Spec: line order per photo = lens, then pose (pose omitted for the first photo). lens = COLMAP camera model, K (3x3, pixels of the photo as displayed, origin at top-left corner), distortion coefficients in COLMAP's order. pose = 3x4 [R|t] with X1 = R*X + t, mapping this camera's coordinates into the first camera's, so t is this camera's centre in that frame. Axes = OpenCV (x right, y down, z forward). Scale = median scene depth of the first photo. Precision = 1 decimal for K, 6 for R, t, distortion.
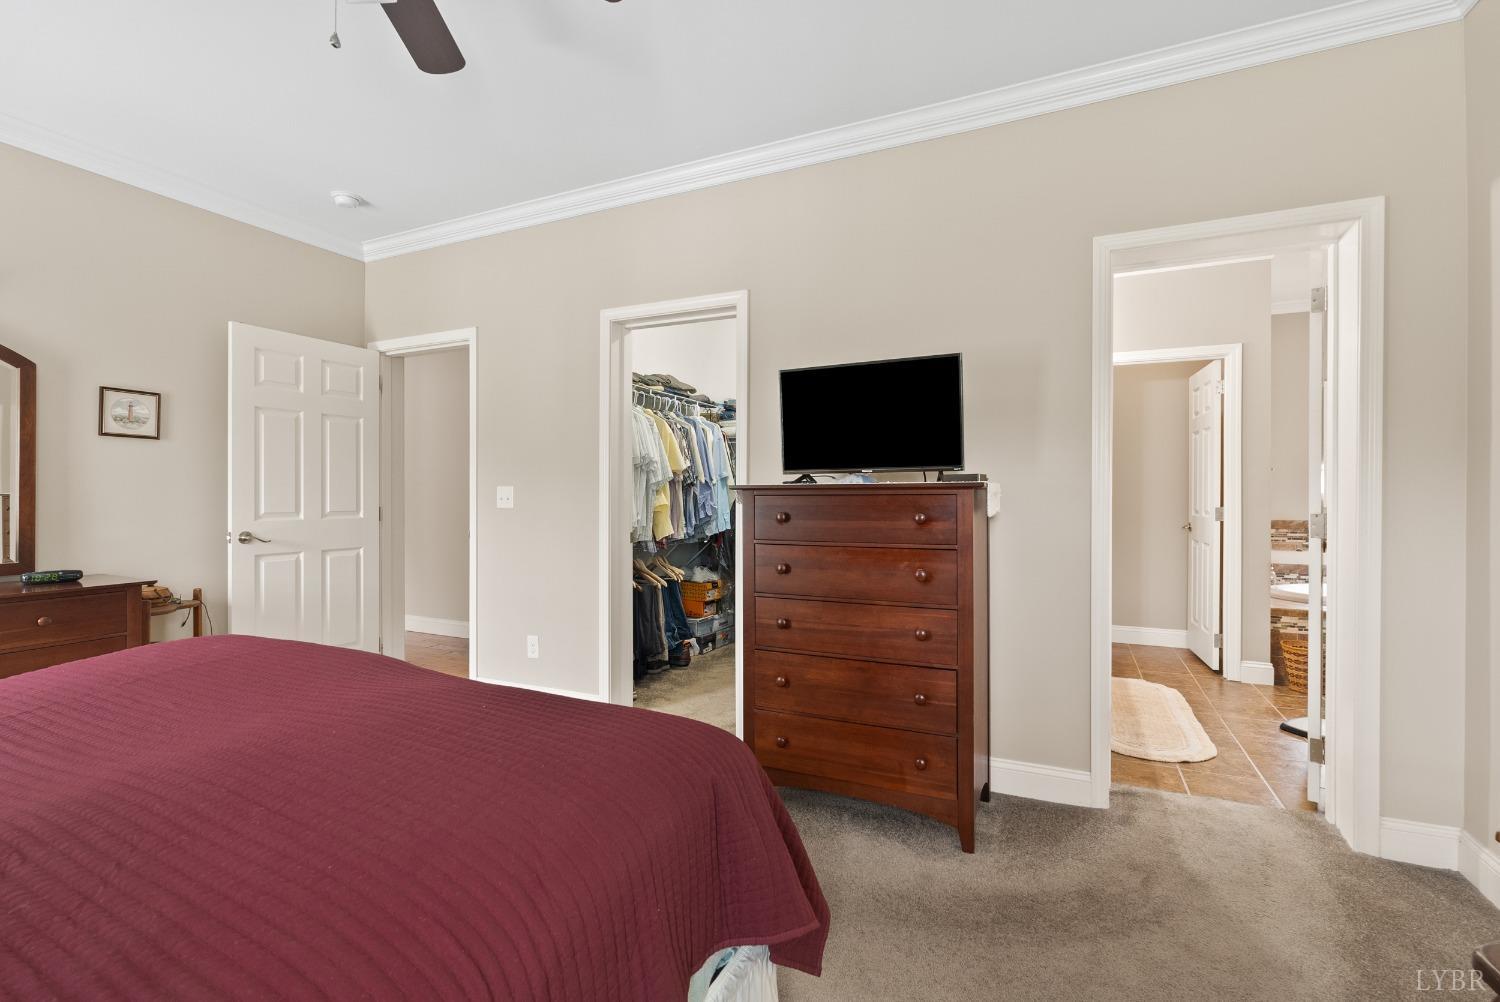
lens RADIAL K [[665.9, 0, 751.2], [0, 665.9, 493.1], [0, 0, 1]] dist [-0.004994, -0.000189]
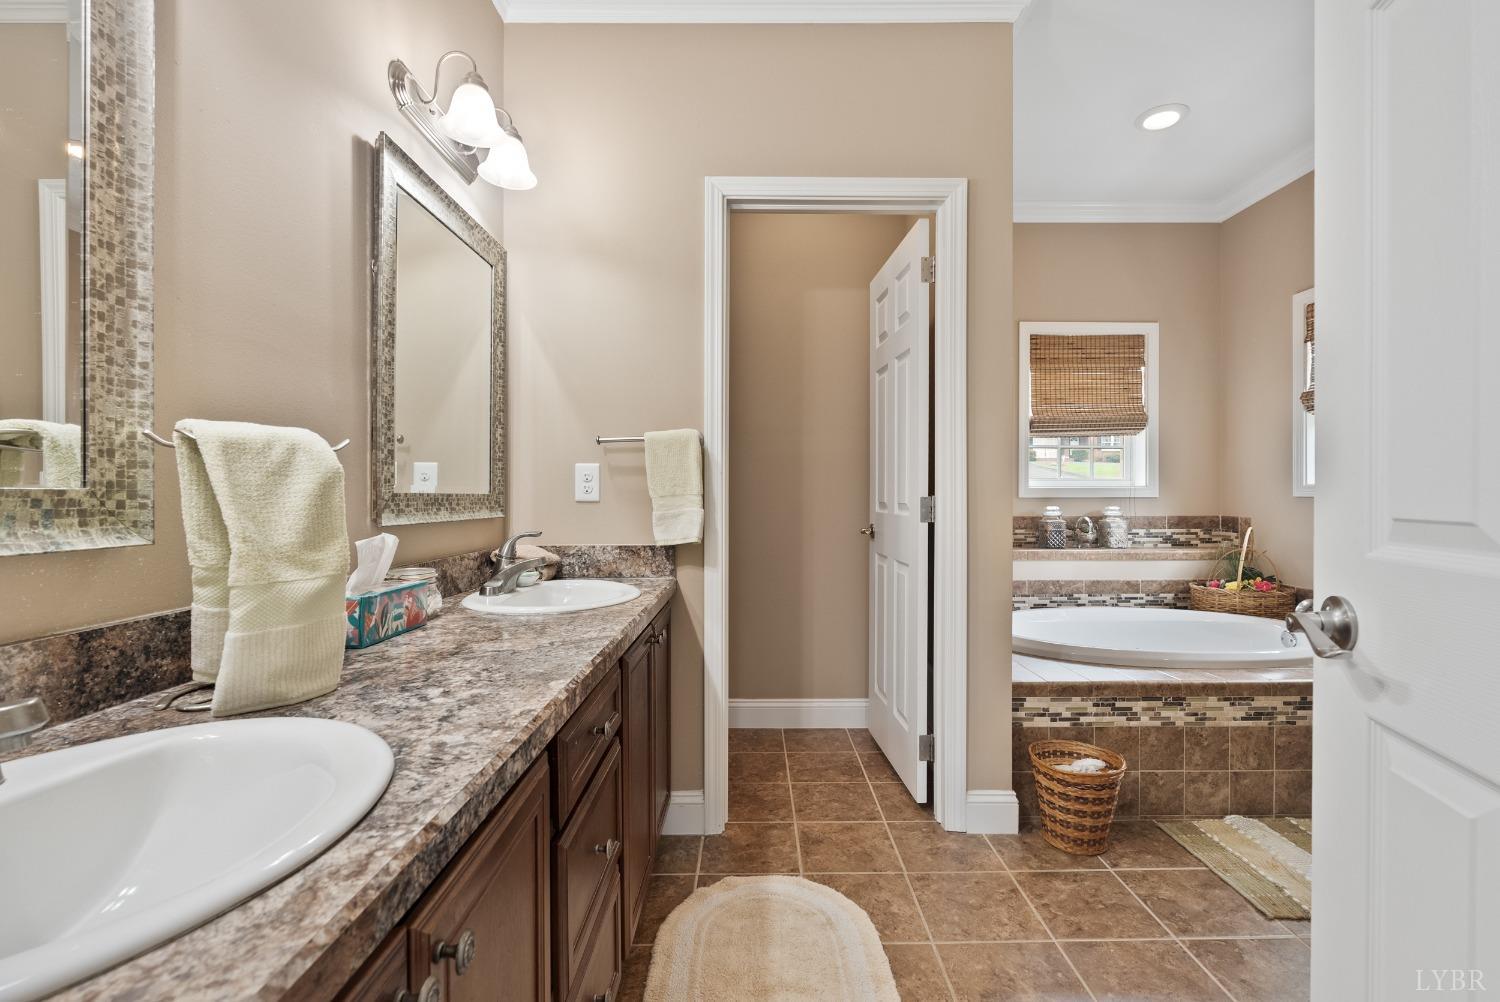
lens RADIAL K [[665.9, 0, 751.6], [0, 665.9, 494.6], [0, 0, 1]] dist [-0.004994, -0.000189]
pose [[0.900814, -0.002125, 0.434200, 0.349366], [0.001359, 0.999997, 0.002074, 0.018723], [-0.434203, -0.001279, 0.900814, 0.584541]]
